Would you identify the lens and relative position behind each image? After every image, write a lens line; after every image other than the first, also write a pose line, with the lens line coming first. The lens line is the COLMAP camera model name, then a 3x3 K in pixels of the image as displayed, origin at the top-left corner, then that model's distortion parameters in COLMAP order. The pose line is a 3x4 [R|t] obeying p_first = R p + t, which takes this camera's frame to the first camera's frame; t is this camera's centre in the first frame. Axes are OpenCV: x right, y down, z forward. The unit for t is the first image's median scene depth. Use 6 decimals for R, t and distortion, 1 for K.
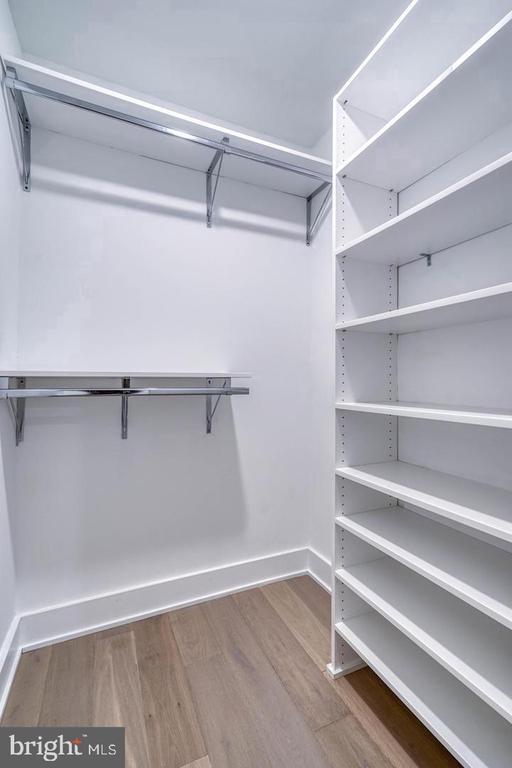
lens RADIAL K [[355.1, 0, 256.8], [0, 355.1, 384.4], [0, 0, 1]] dist [-0.013179, 0.008269]
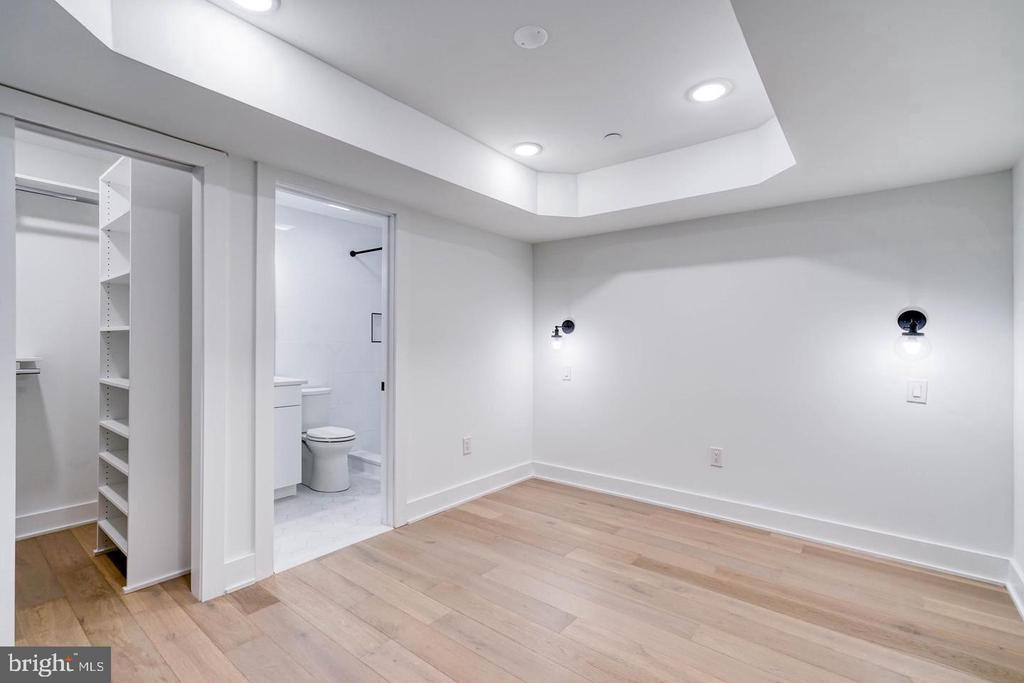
lens RADIAL K [[473.5, 0, 509.0], [0, 473.5, 345.2], [0, 0, 1]] dist [-0.013179, 0.008269]
pose [[0.889301, 0.001363, 0.457320, 0.863001], [-0.009185, 0.999847, 0.014881, -0.141589], [-0.457230, -0.017435, 0.889178, -1.619510]]
